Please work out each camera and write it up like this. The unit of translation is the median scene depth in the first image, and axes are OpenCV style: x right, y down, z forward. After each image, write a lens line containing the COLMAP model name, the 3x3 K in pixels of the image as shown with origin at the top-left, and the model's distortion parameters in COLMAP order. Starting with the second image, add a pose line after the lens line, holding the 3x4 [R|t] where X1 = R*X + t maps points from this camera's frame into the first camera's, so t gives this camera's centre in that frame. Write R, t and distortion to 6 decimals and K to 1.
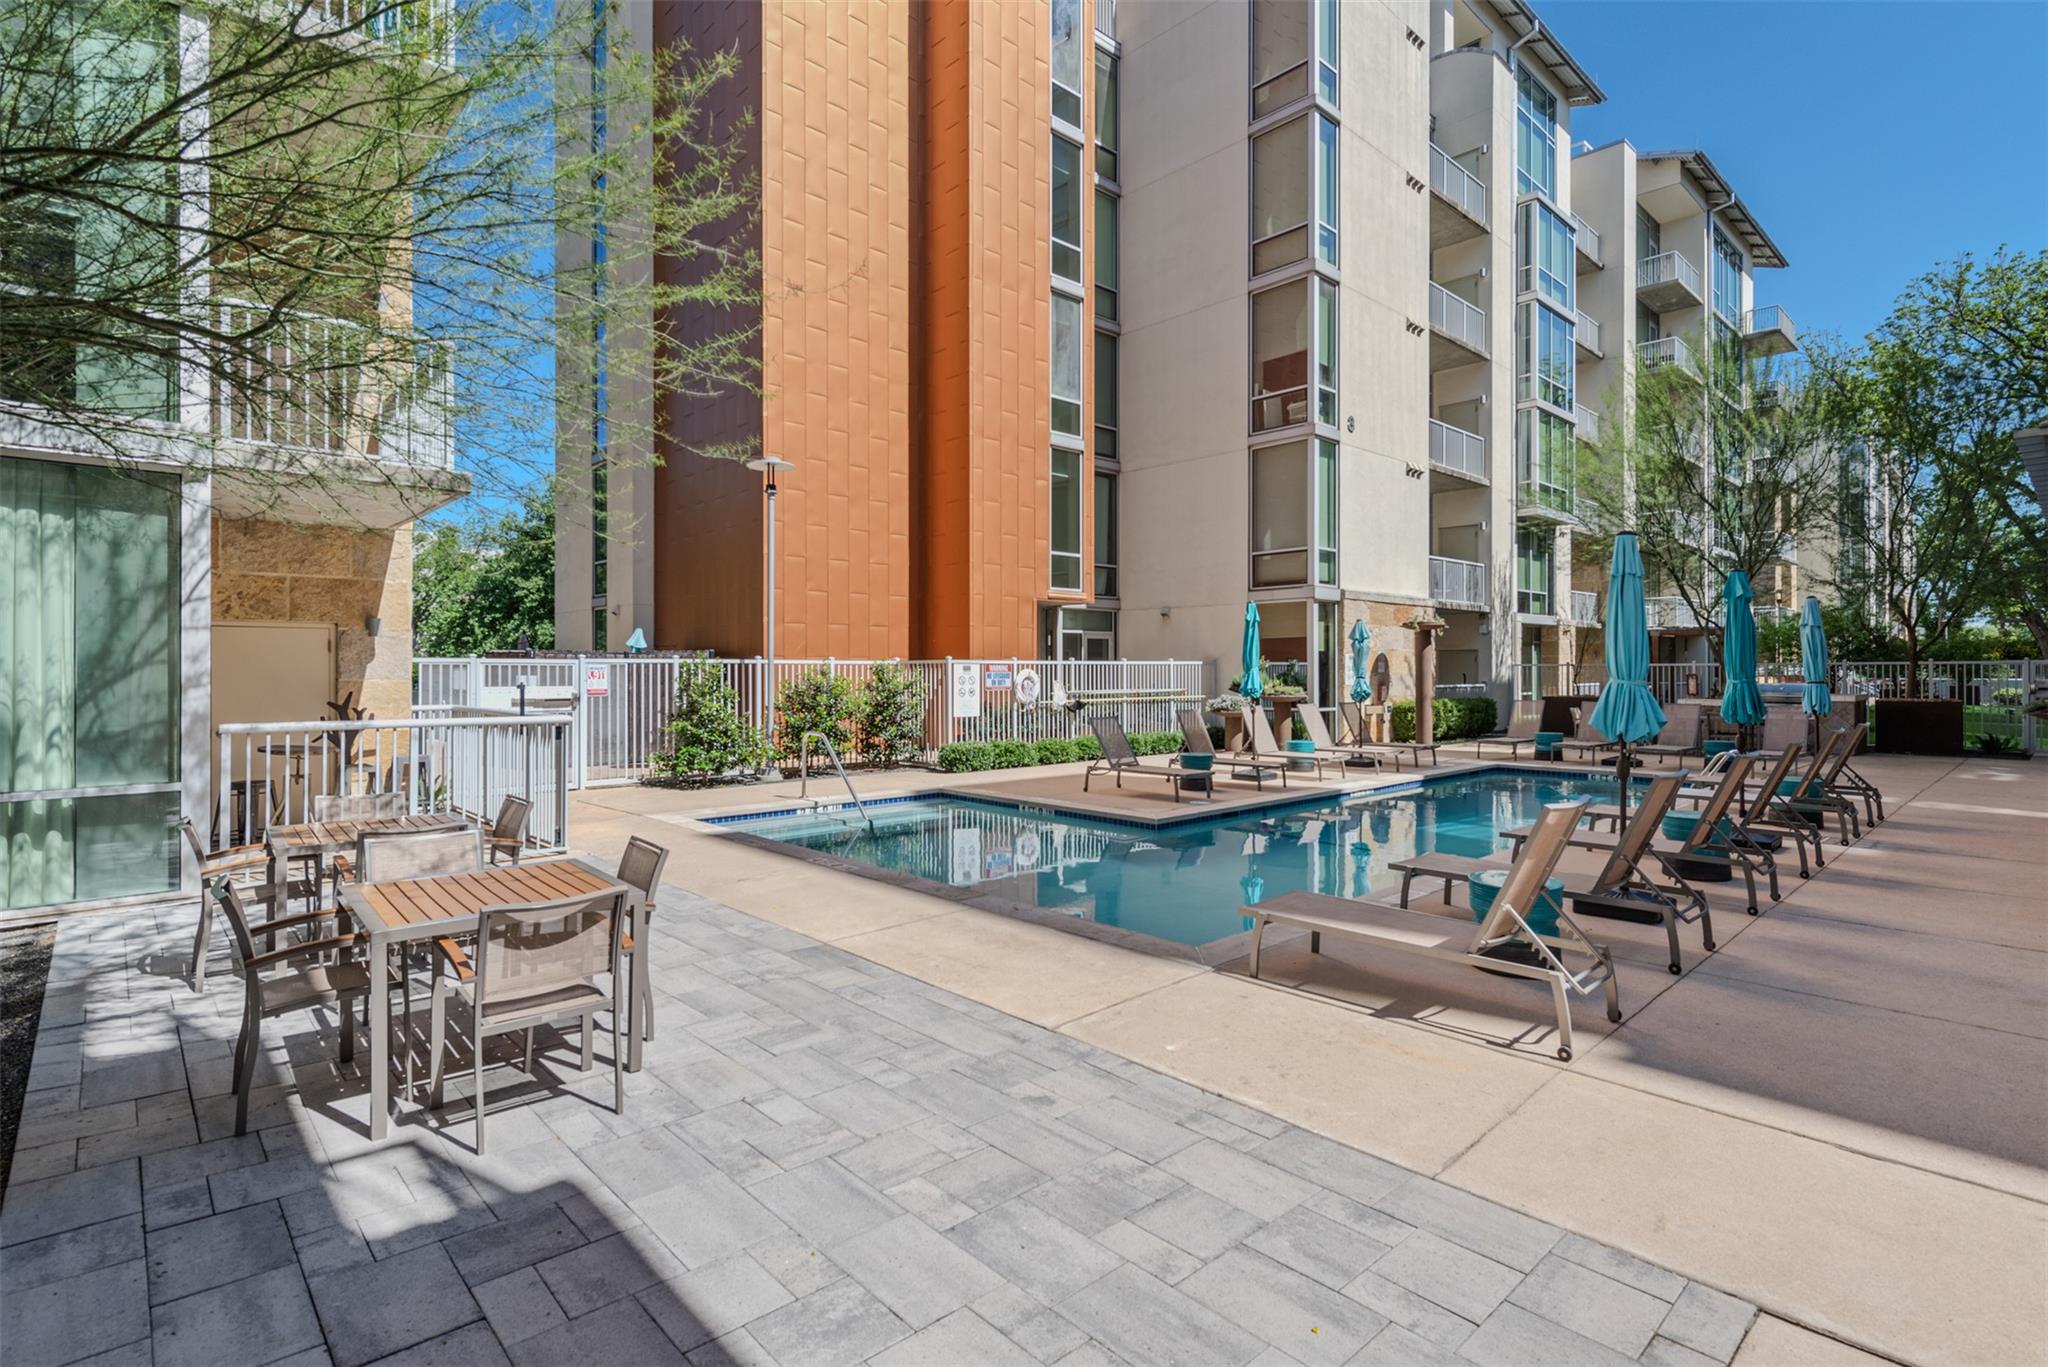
lens RADIAL K [[990.3, 0, 1018.5], [0, 990.3, 676.3], [0, 0, 1]] dist [0.002313, 0.000269]
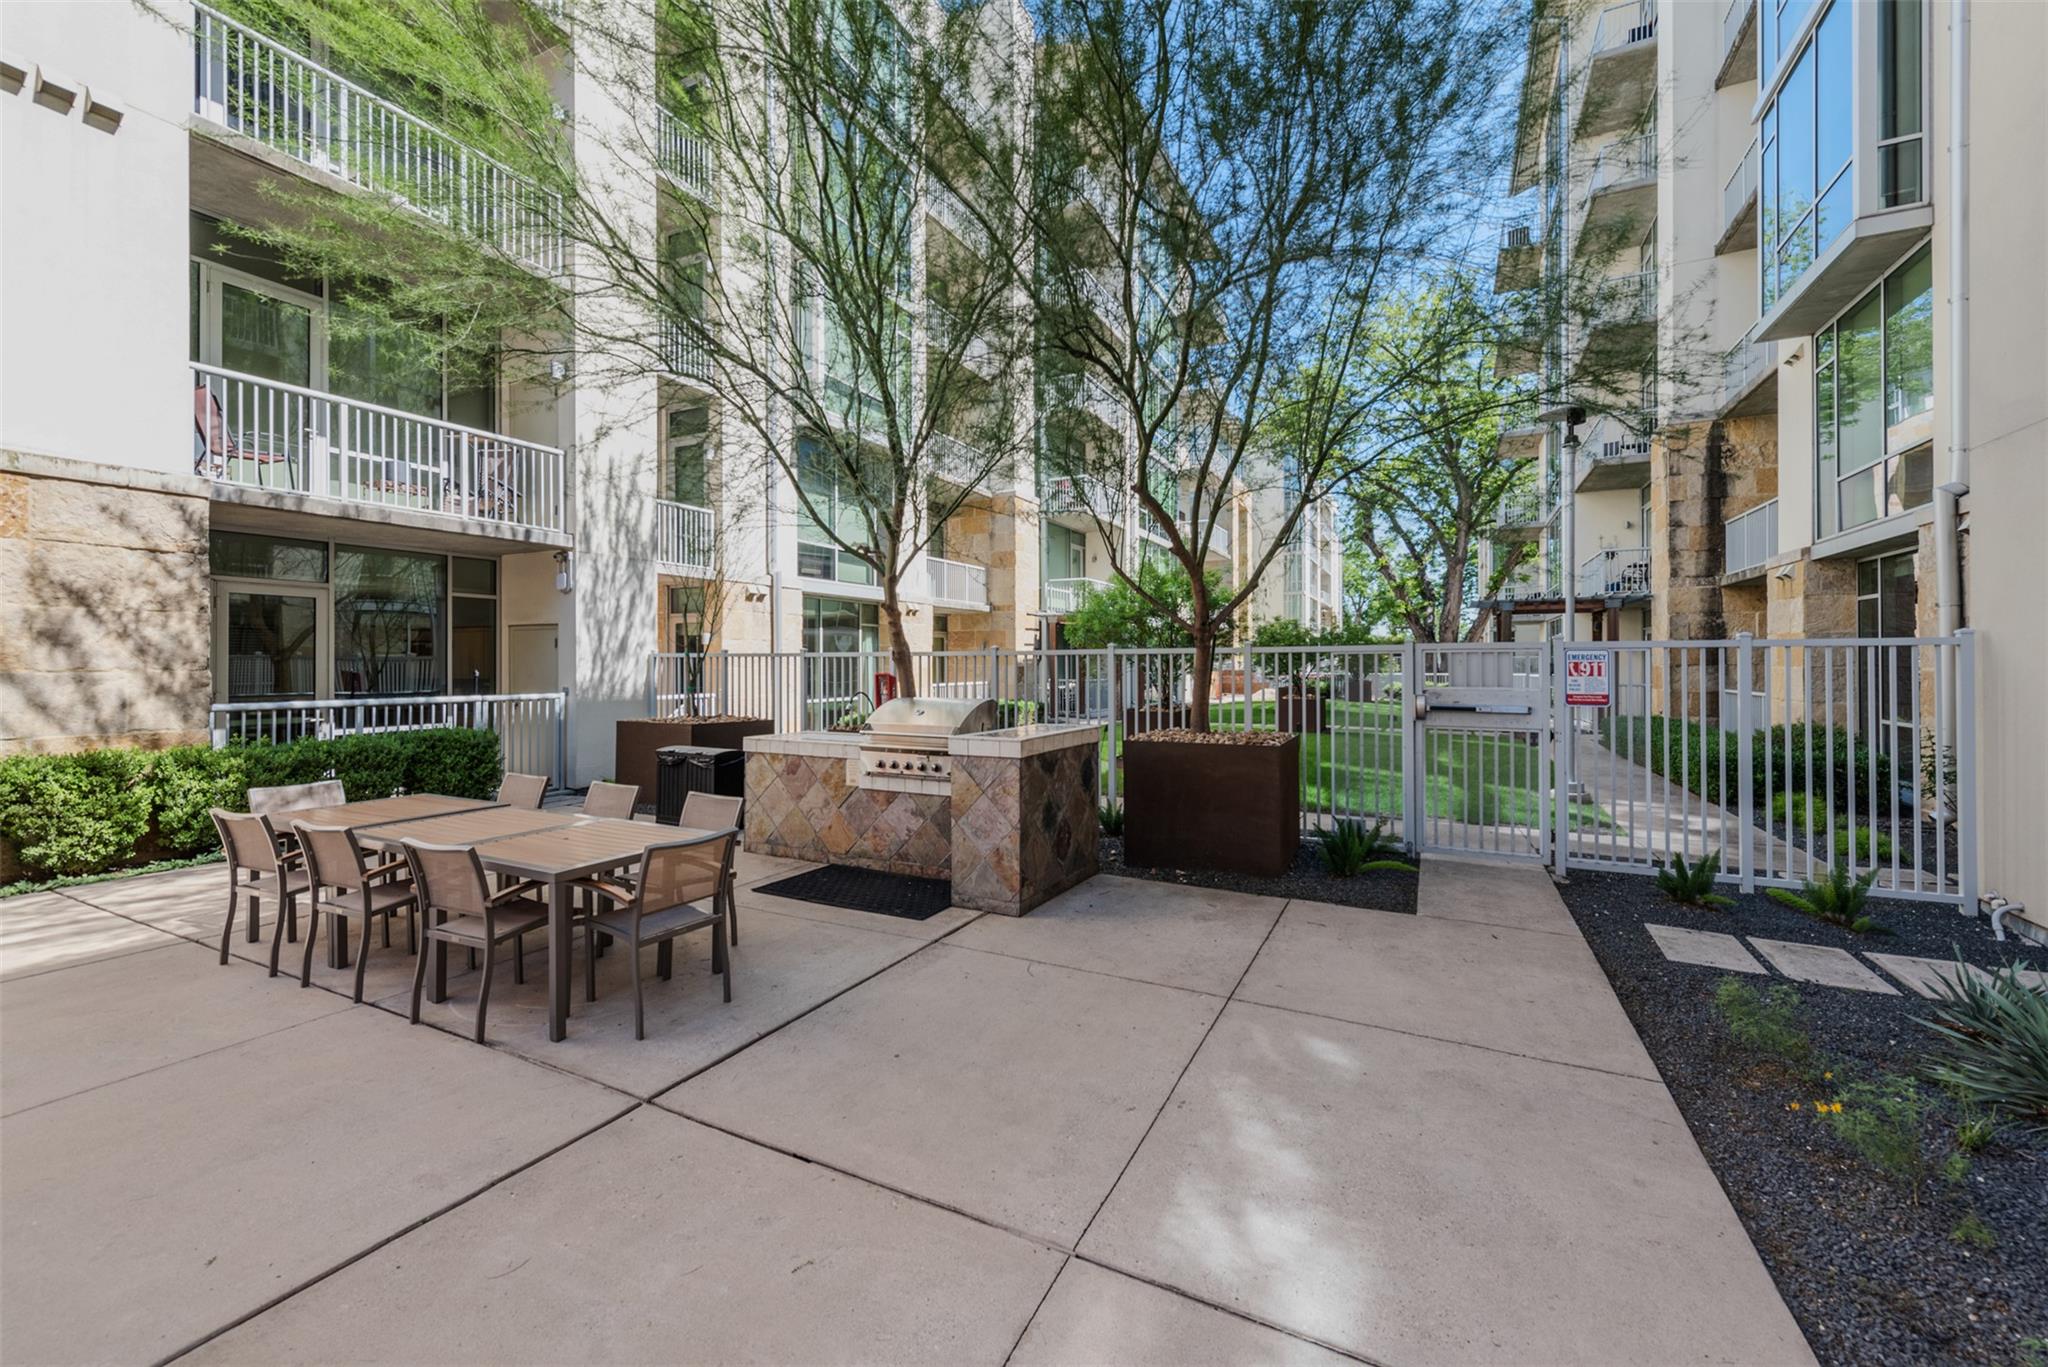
lens RADIAL K [[807.2, 0, 1031.9], [0, 807.2, 678.8], [0, 0, 1]] dist [0.001768, 0.000012]
pose [[0.937258, -0.001286, 0.348635, 0.539948], [-0.001692, 0.999965, 0.008235, -0.002646], [-0.348634, -0.008308, 0.937222, 0.532471]]
